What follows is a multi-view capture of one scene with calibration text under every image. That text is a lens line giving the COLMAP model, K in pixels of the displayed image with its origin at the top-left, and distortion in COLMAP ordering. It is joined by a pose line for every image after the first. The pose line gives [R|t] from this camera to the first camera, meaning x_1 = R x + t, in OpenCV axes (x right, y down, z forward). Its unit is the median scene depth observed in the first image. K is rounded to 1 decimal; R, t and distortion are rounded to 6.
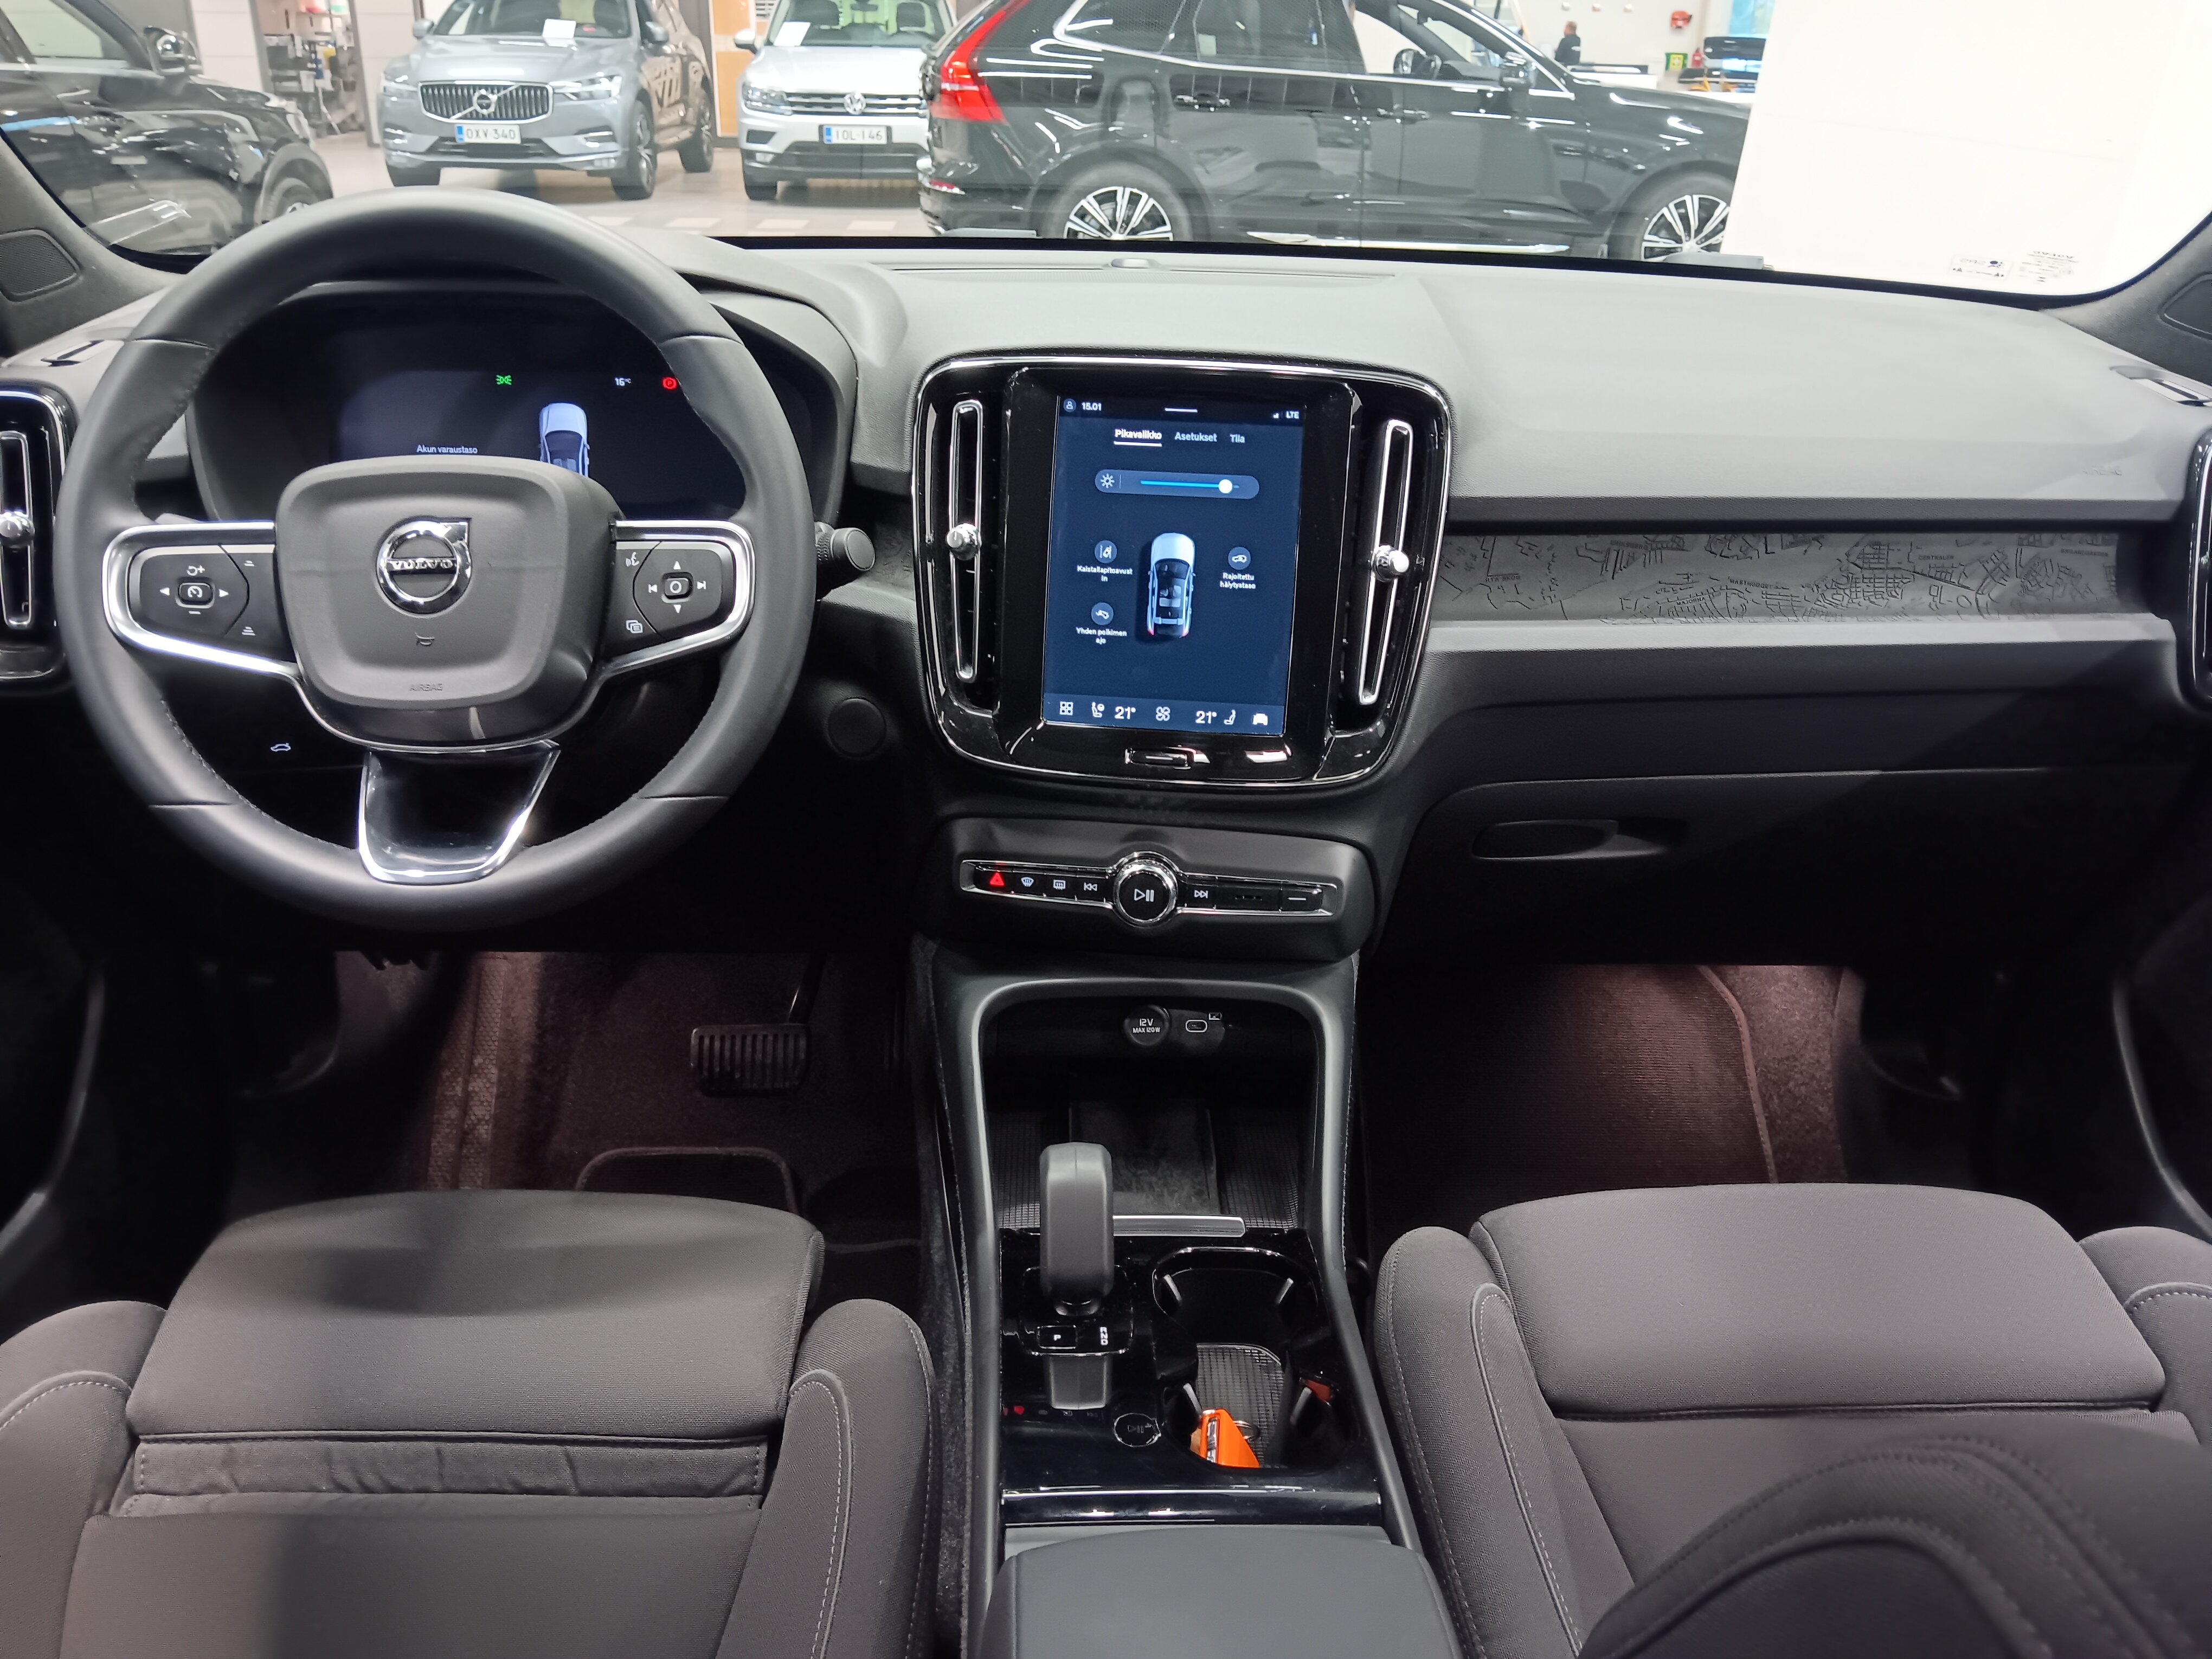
lens RADIAL K [[1718.7, 0, 1124.7], [0, 1718.7, 855.2], [0, 0, 1]] dist [0.057846, -0.134963]
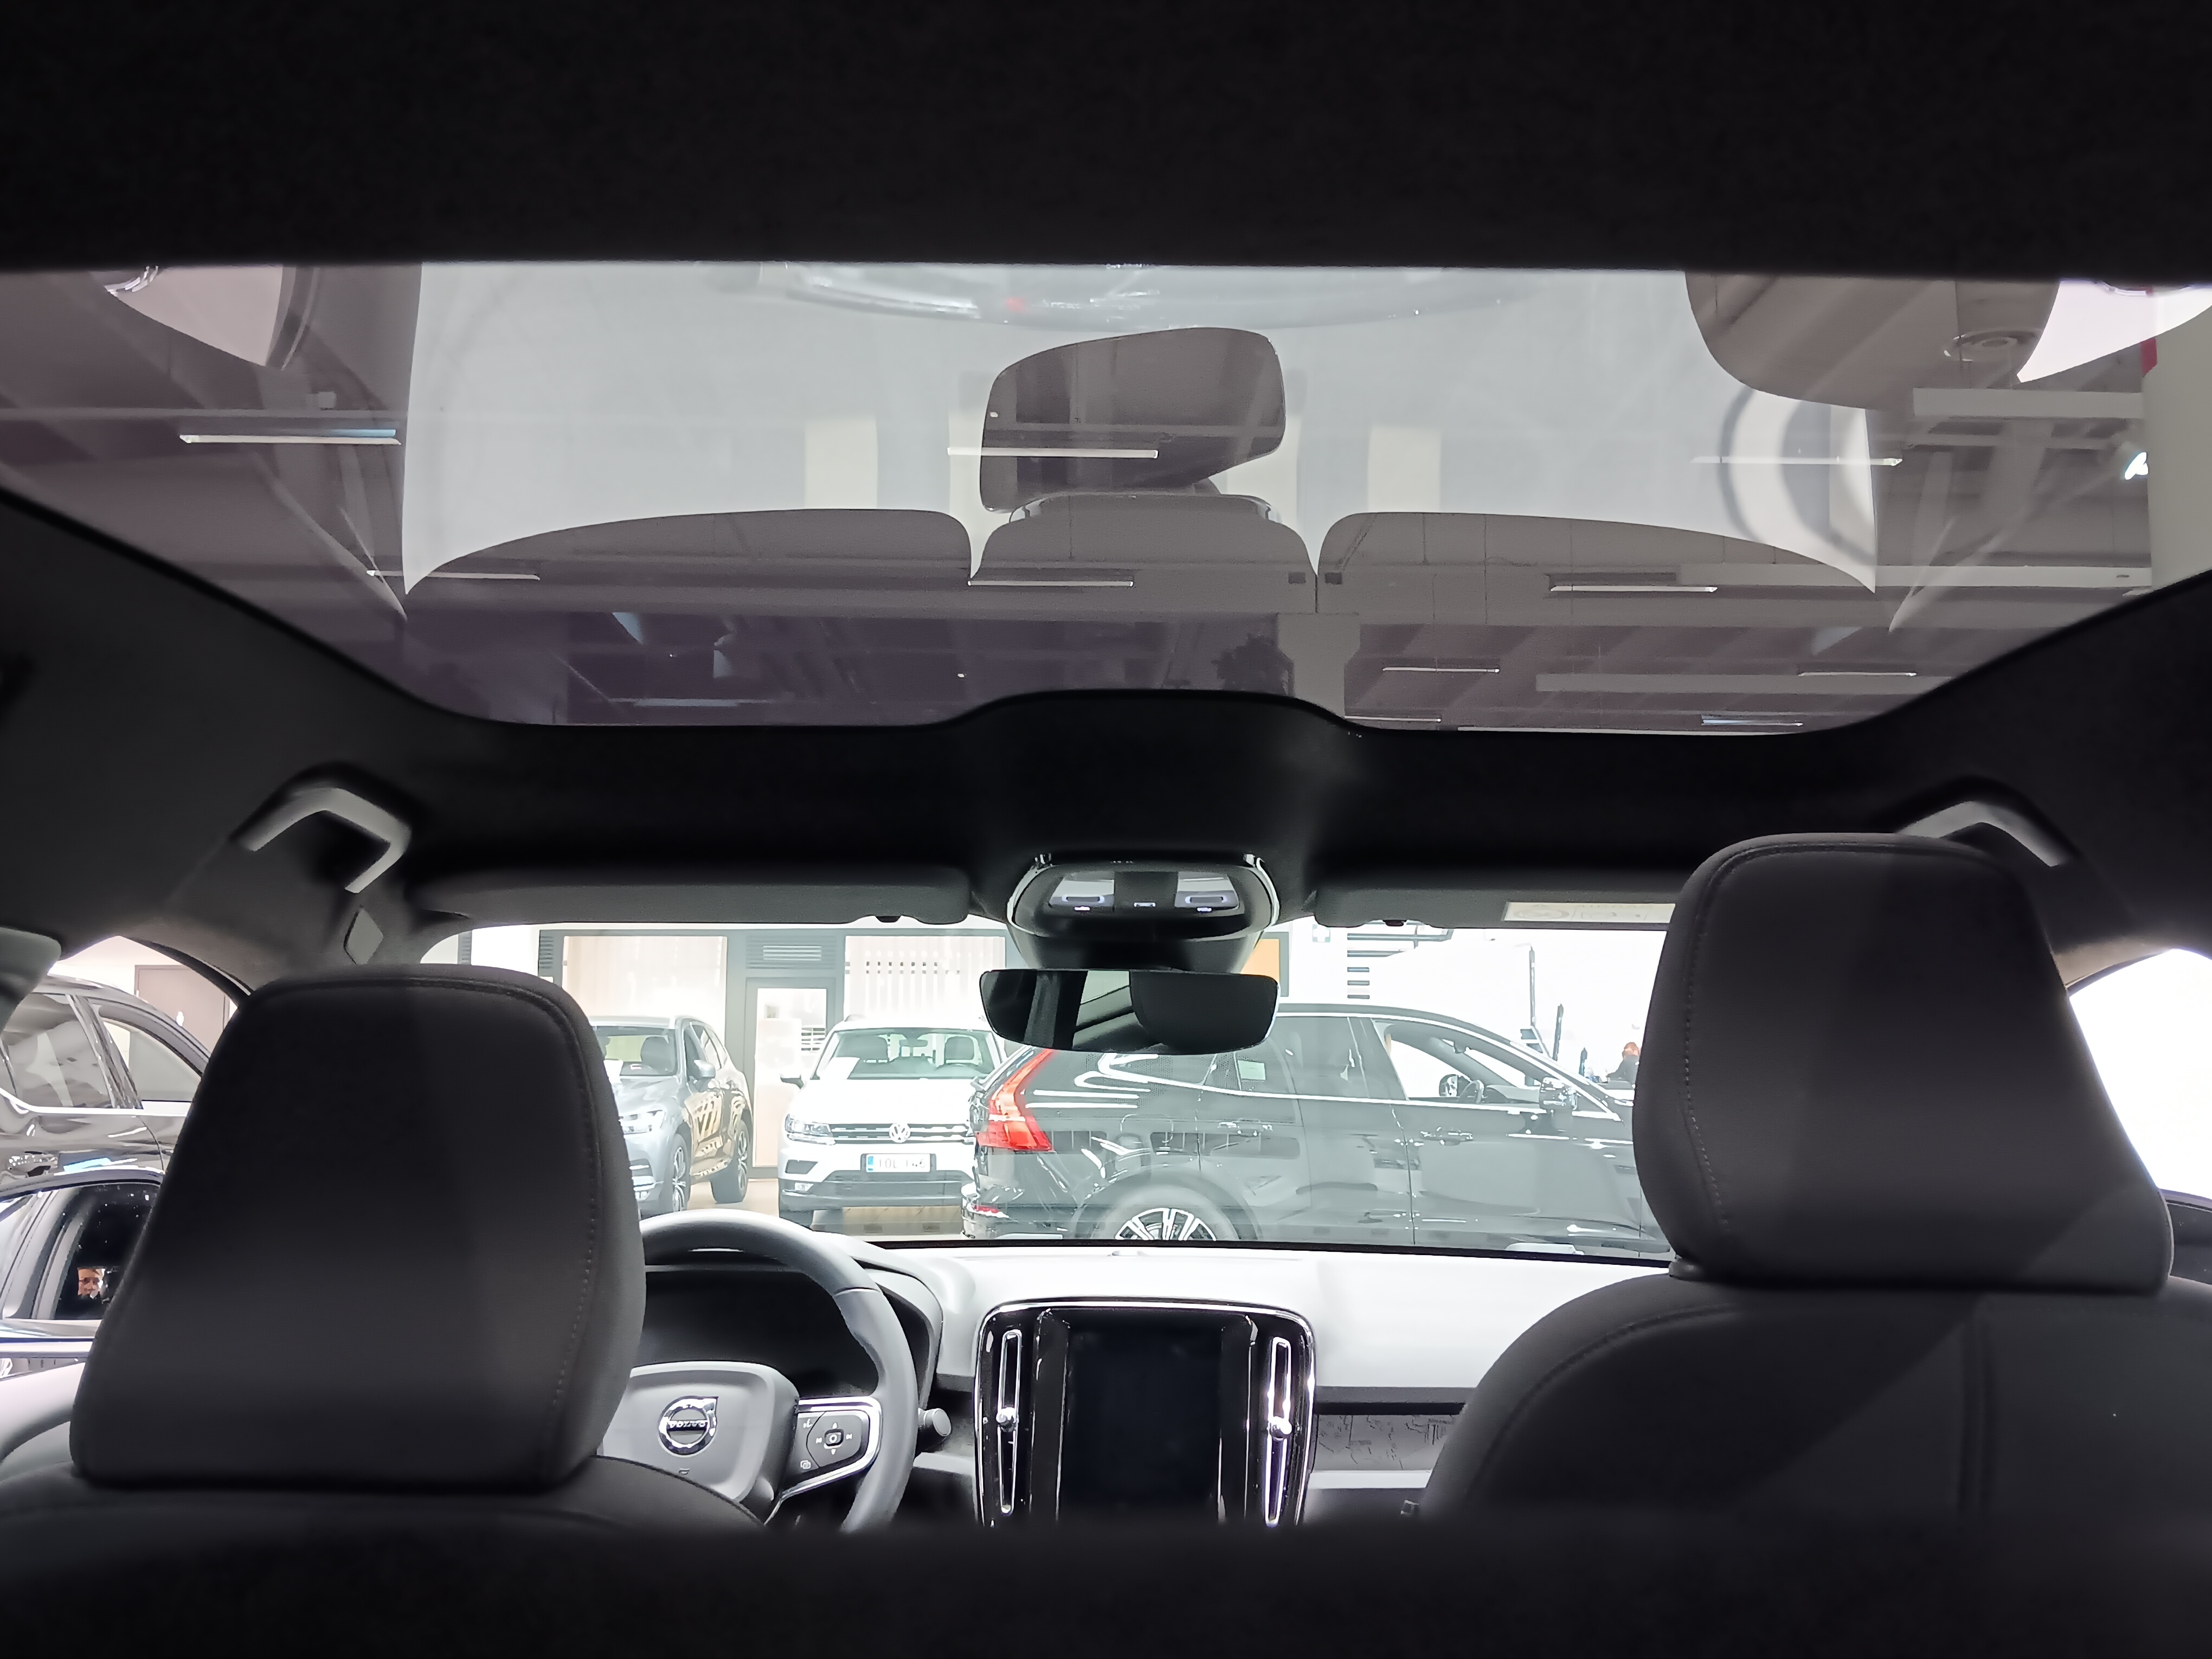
lens RADIAL K [[1718.7, 0, 1124.7], [0, 1718.7, 855.2], [0, 0, 1]] dist [0.057846, -0.134963]
pose [[0.999613, -0.022525, -0.016304, 0.051069], [0.010133, 0.841114, -0.540763, 0.238177], [0.025894, 0.540389, 0.841017, -0.599741]]
